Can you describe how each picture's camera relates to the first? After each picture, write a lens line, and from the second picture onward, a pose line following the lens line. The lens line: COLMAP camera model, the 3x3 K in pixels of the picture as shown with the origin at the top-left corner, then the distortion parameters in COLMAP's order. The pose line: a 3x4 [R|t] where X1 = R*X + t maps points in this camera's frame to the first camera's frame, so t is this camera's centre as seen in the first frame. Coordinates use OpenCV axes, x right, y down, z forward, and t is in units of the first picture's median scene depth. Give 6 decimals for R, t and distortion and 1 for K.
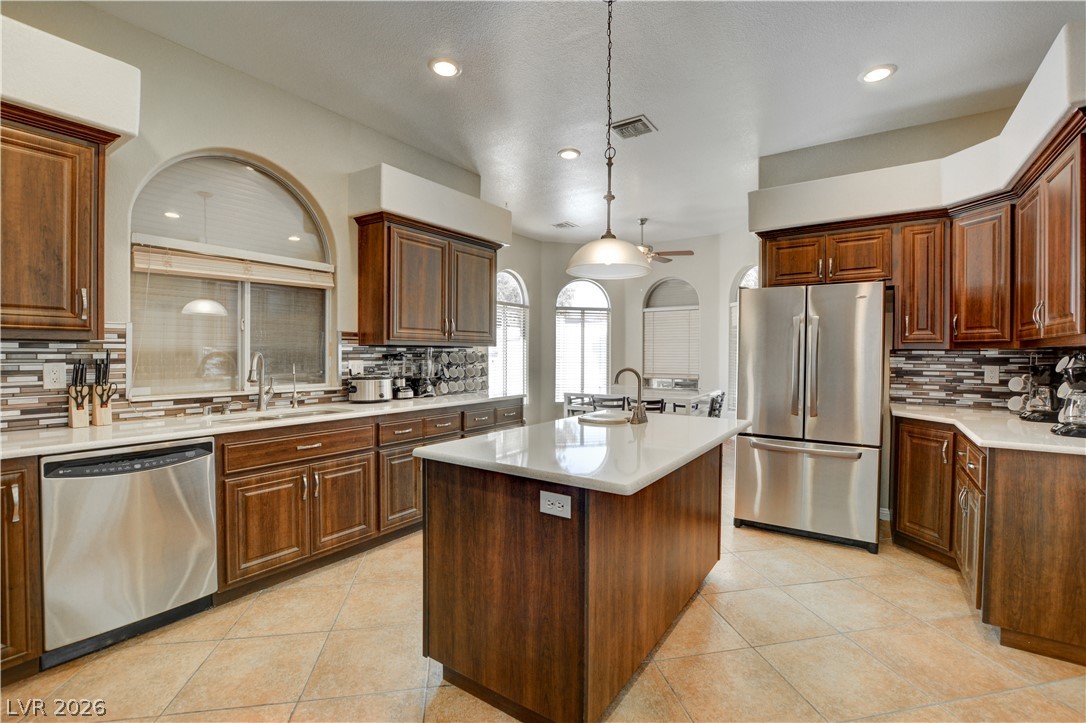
lens RADIAL K [[485.1, 0, 550.6], [0, 485.1, 358.6], [0, 0, 1]] dist [-0.017752, 0.000236]
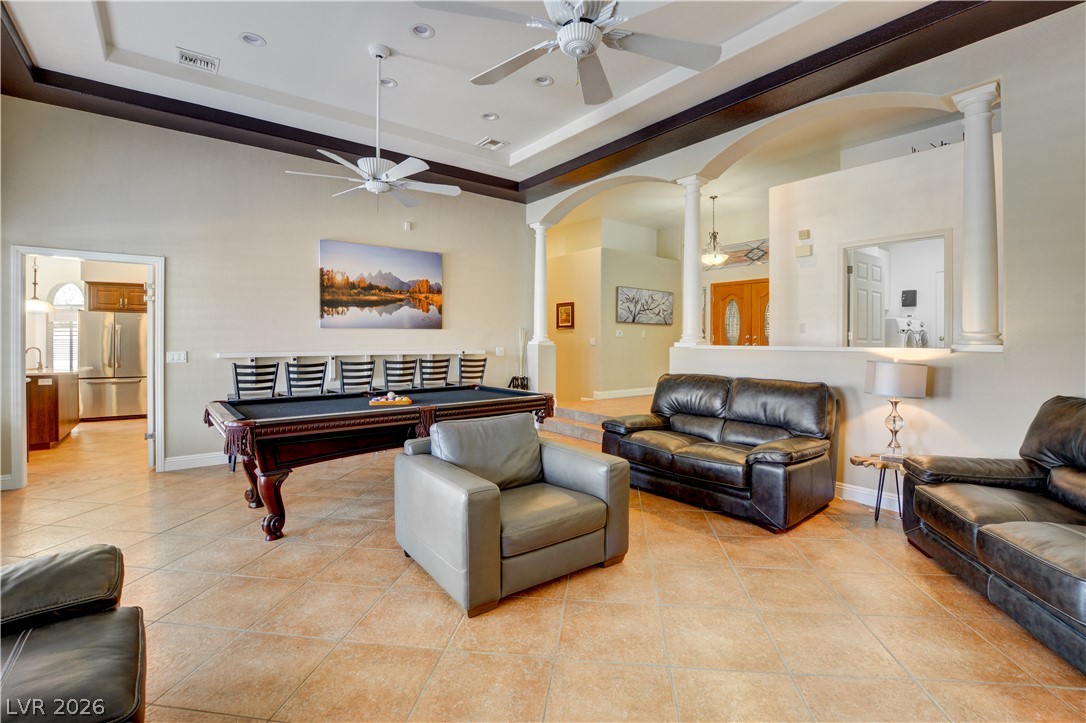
lens RADIAL K [[485.1, 0, 548.6], [0, 485.1, 333.1], [0, 0, 1]] dist [-0.017752, 0.000236]
pose [[0.307342, -0.001653, 0.951598, -0.658585], [0.007720, 0.999970, -0.000756, -0.012691], [-0.951568, 0.007578, 0.307346, -1.102894]]
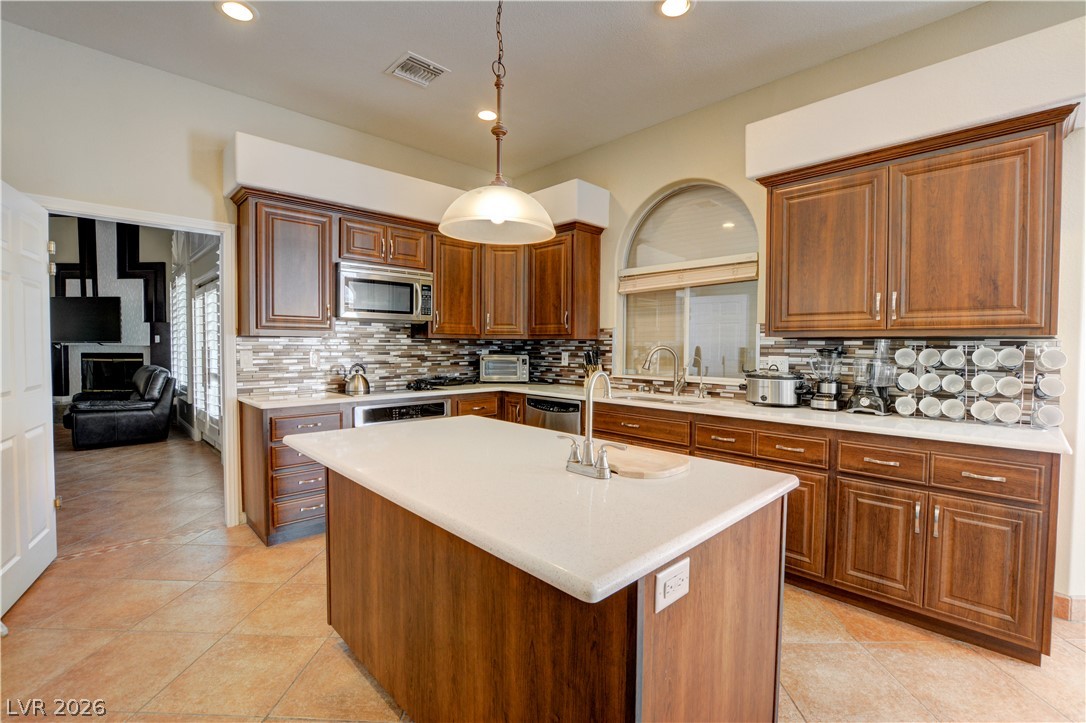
lens RADIAL K [[485.1, 0, 546.3], [0, 485.1, 360.7], [0, 0, 1]] dist [-0.017752, 0.000236]
pose [[-0.204021, 0.024687, -0.978655, 0.526335], [-0.018164, 0.999414, 0.028997, -0.005548], [0.978798, 0.023693, -0.203454, 0.767147]]
